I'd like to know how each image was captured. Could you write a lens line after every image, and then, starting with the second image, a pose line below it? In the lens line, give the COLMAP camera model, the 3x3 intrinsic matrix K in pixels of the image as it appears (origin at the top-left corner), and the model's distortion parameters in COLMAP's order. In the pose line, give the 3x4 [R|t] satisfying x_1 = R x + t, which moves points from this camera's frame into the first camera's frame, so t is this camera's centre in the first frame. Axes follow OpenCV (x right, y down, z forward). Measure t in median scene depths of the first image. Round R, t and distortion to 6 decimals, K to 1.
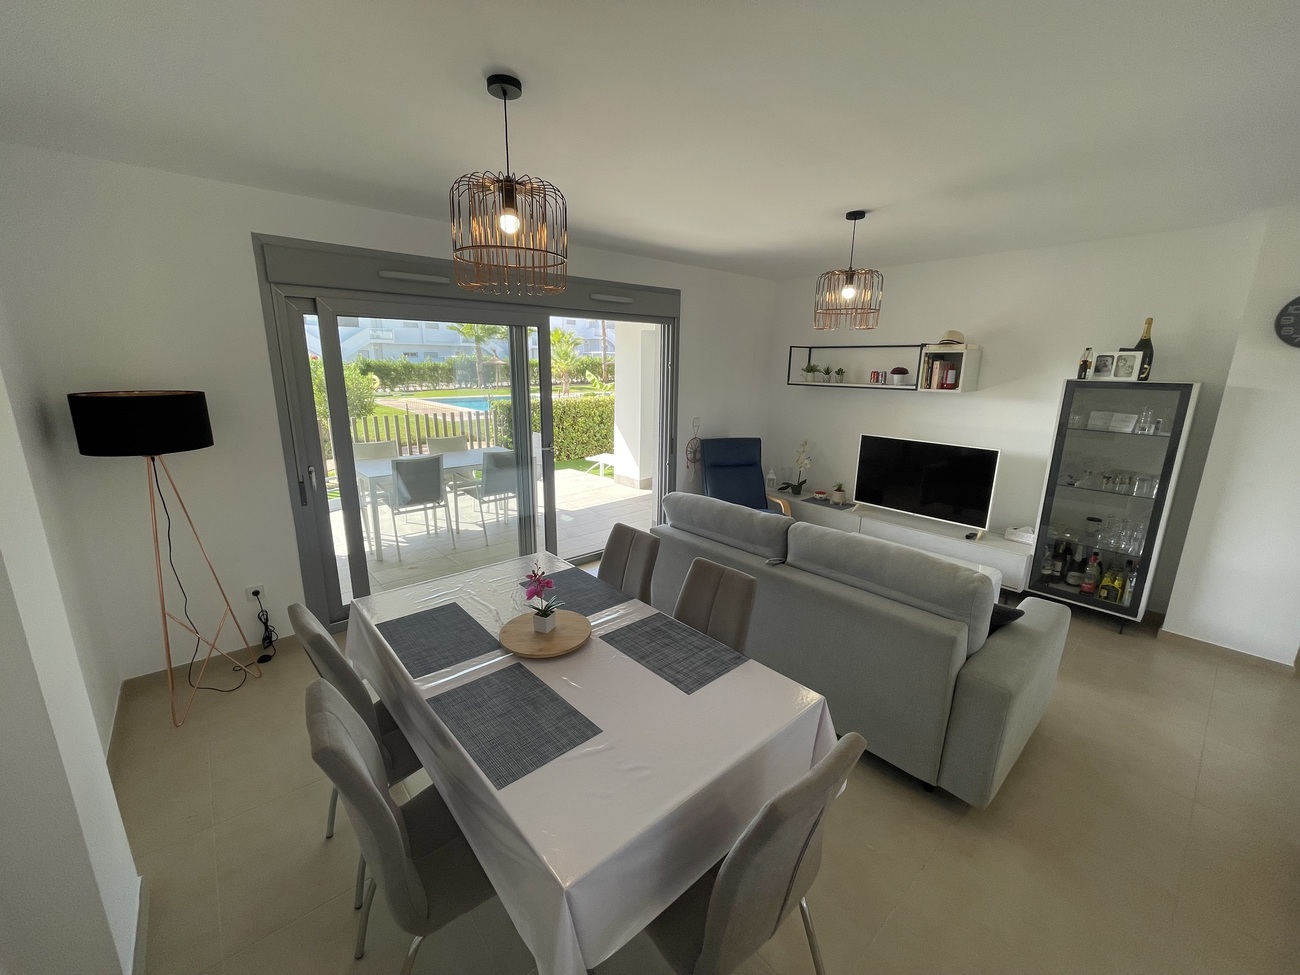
lens RADIAL K [[523.4, 0, 651.4], [0, 523.4, 486.2], [0, 0, 1]] dist [-0.001518, -0.000547]
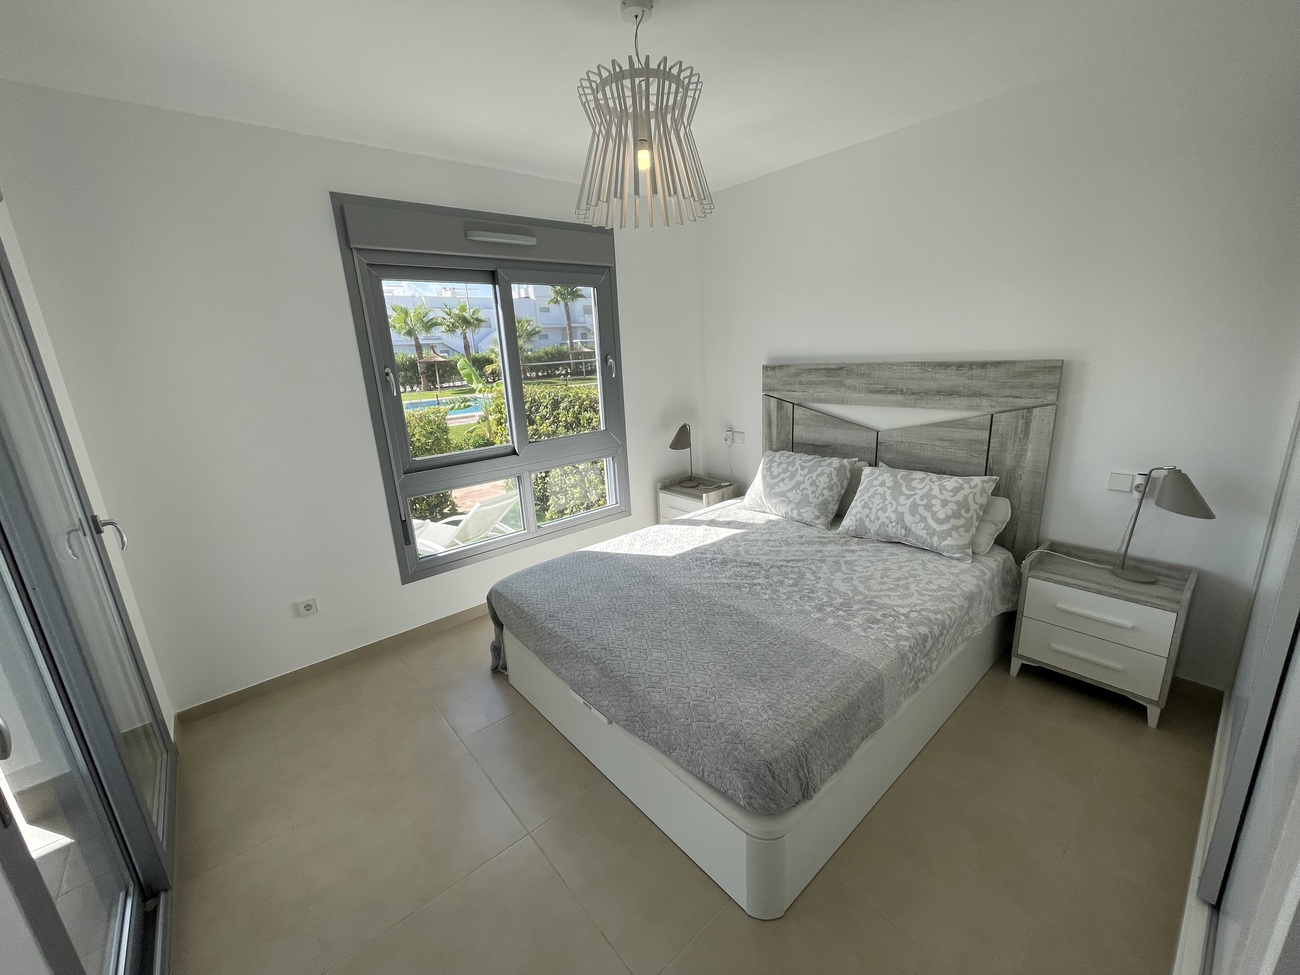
lens RADIAL K [[523.4, 0, 651.4], [0, 523.4, 486.2], [0, 0, 1]] dist [-0.001518, -0.000547]
pose [[0.997878, -0.062816, -0.017164, 0.076360], [0.063222, 0.997706, 0.024219, -0.037103], [0.015603, -0.025253, 0.999559, 0.184781]]
